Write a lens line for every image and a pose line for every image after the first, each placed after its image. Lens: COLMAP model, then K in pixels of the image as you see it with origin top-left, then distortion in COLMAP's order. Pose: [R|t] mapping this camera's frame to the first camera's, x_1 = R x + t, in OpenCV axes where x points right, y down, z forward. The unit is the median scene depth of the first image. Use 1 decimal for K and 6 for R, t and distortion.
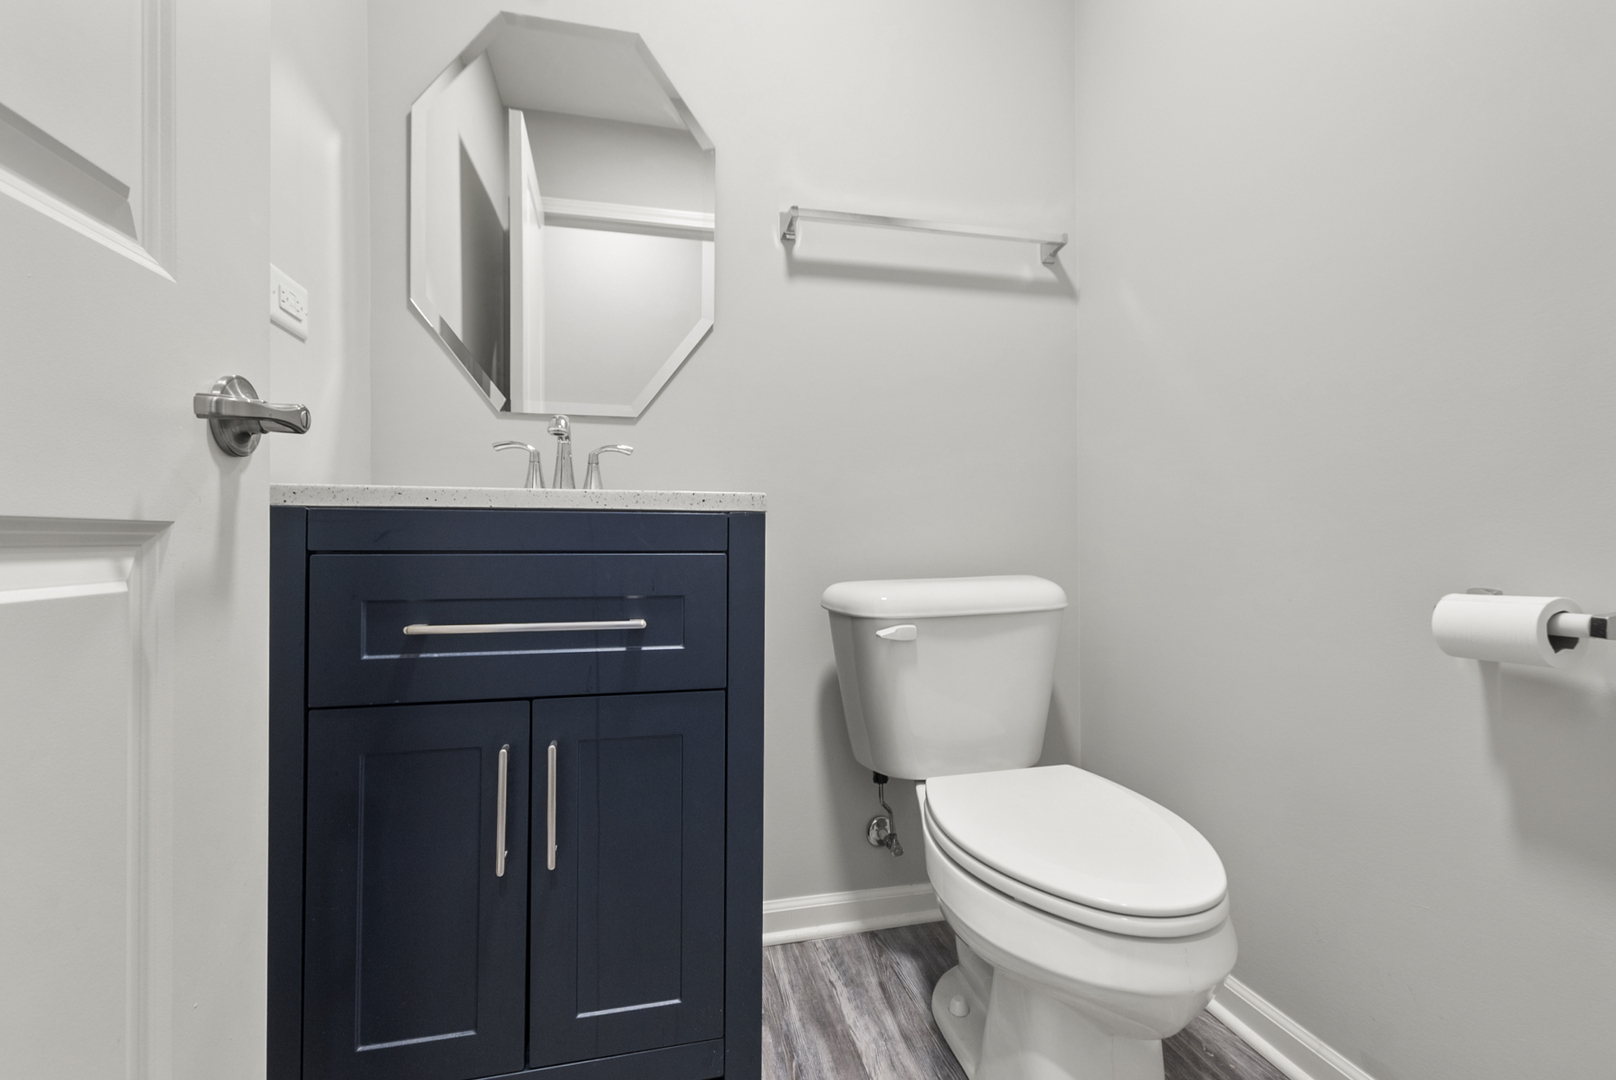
lens RADIAL K [[712.9, 0, 808.0], [0, 712.9, 540.0], [0, 0, 1]] dist [0.001117, -0.000530]
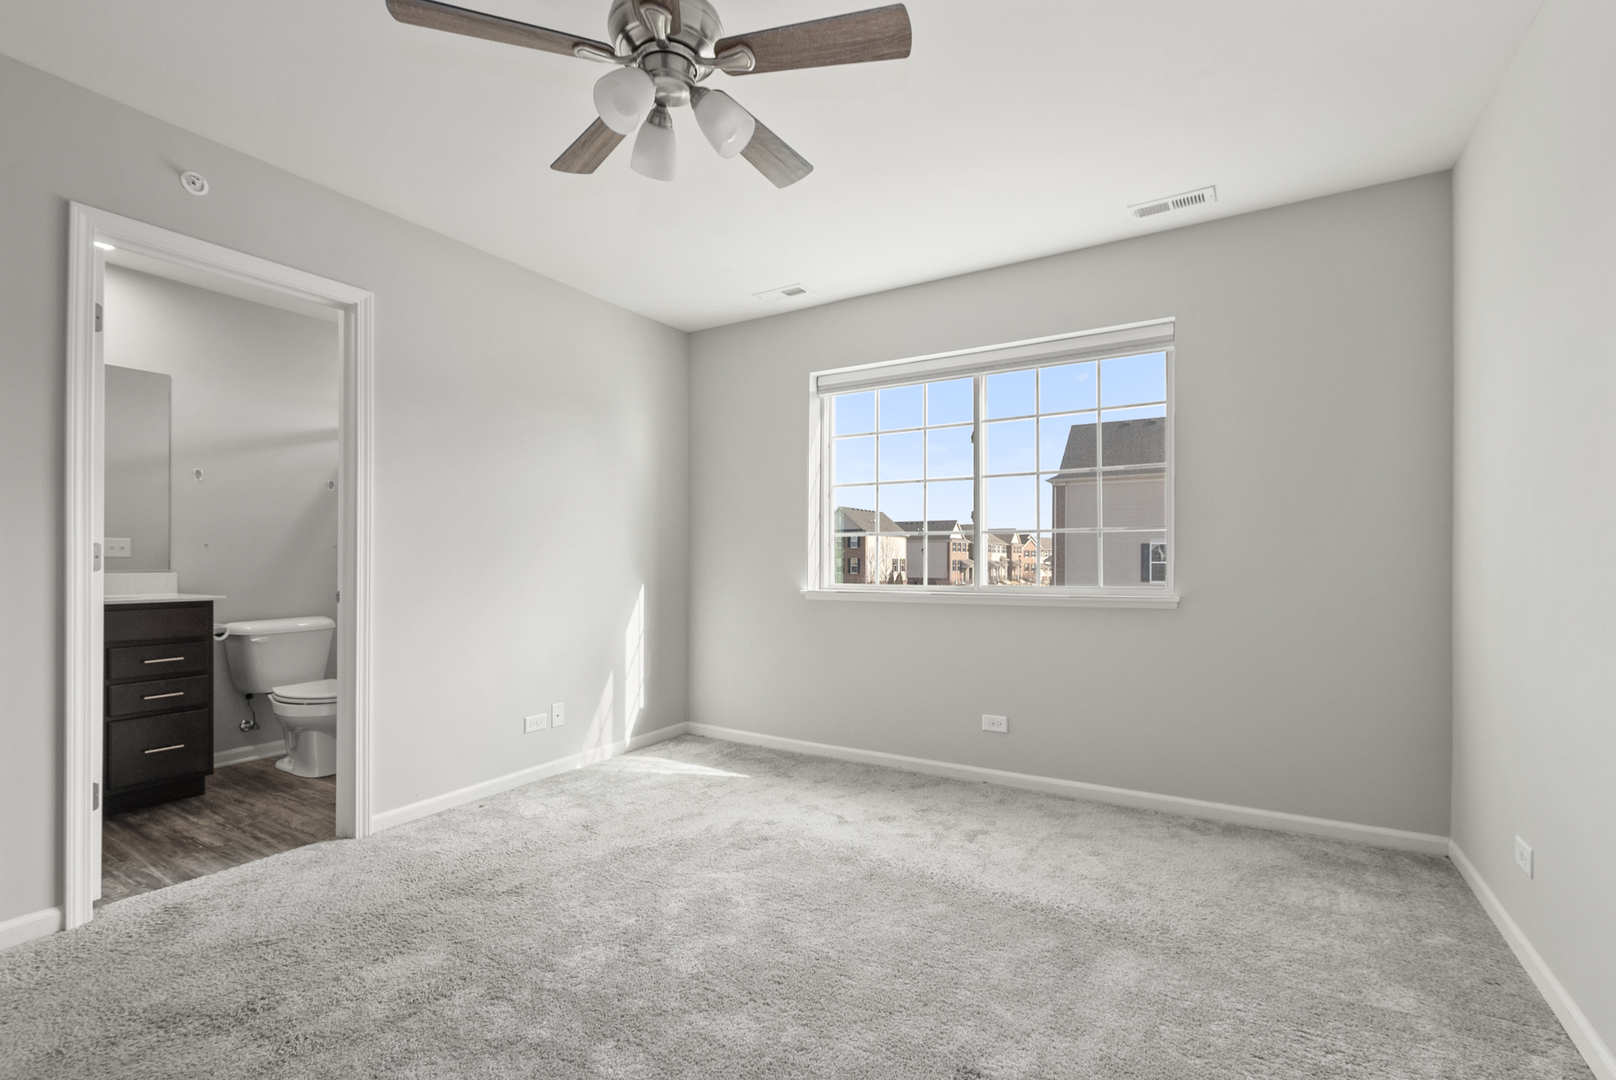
lens RADIAL K [[711.1, 0, 815.9], [0, 711.1, 548.9], [0, 0, 1]] dist [-0.000579, -0.001500]
pose [[0.675861, -0.002233, 0.737026, -0.443986], [0.017430, 0.999764, -0.012954, -0.153356], [-0.736823, 0.021602, 0.675741, -2.488307]]
